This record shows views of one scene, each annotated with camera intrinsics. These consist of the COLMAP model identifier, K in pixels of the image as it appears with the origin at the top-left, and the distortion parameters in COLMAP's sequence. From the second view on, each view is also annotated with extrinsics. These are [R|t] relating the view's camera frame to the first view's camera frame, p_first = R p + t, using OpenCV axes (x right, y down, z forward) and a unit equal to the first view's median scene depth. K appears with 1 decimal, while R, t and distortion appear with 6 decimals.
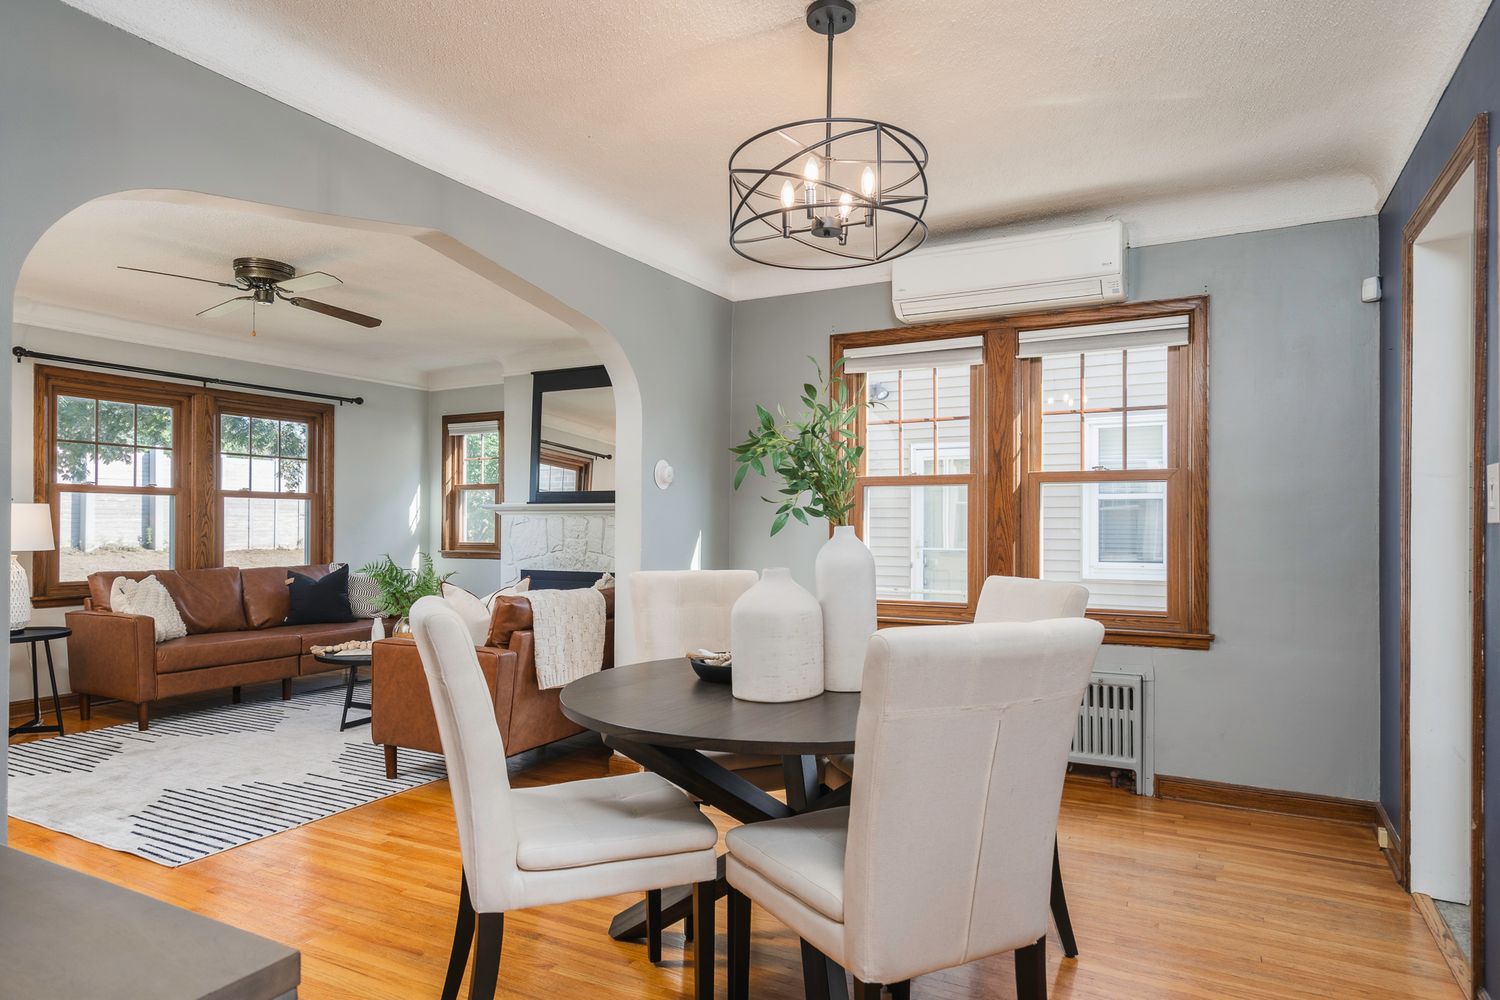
lens RADIAL K [[859.3, 0, 750.0], [0, 859.3, 500.0], [0, 0, 1]] dist [0.048394, -0.000141]
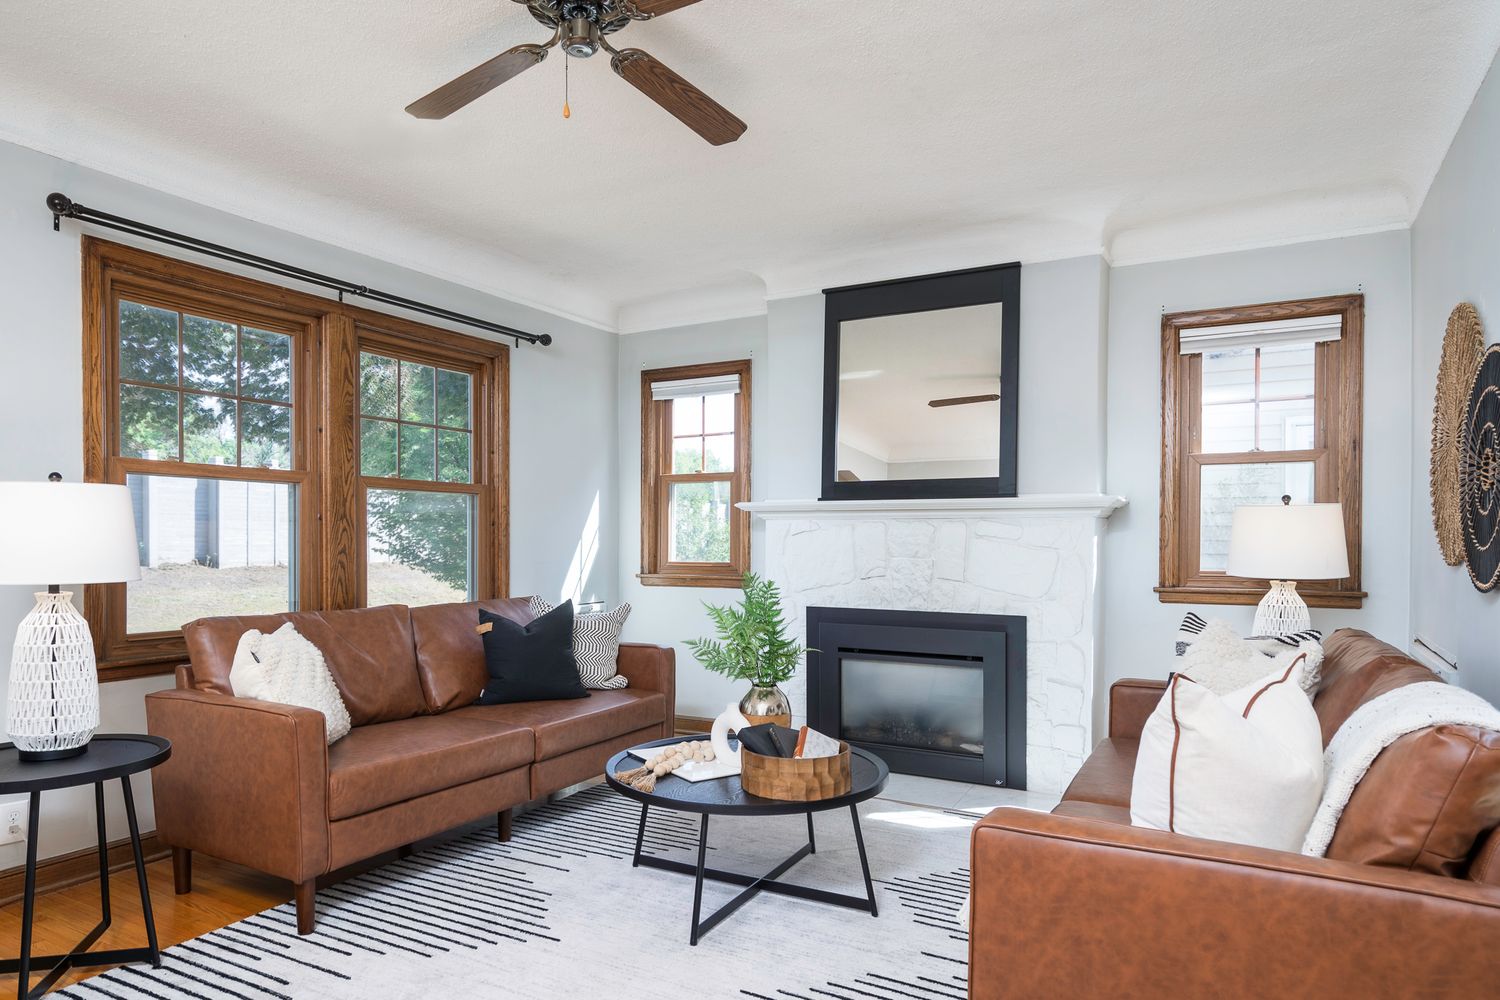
lens RADIAL K [[924.3, 0, 747.2], [0, 924.3, 523.5], [0, 0, 1]] dist [0.000791, 0.025207]
pose [[0.999948, -0.000231, -0.010189, -0.345330], [0.000343, 0.999939, 0.010999, 0.015050], [0.010186, -0.011002, 0.999888, 0.377607]]
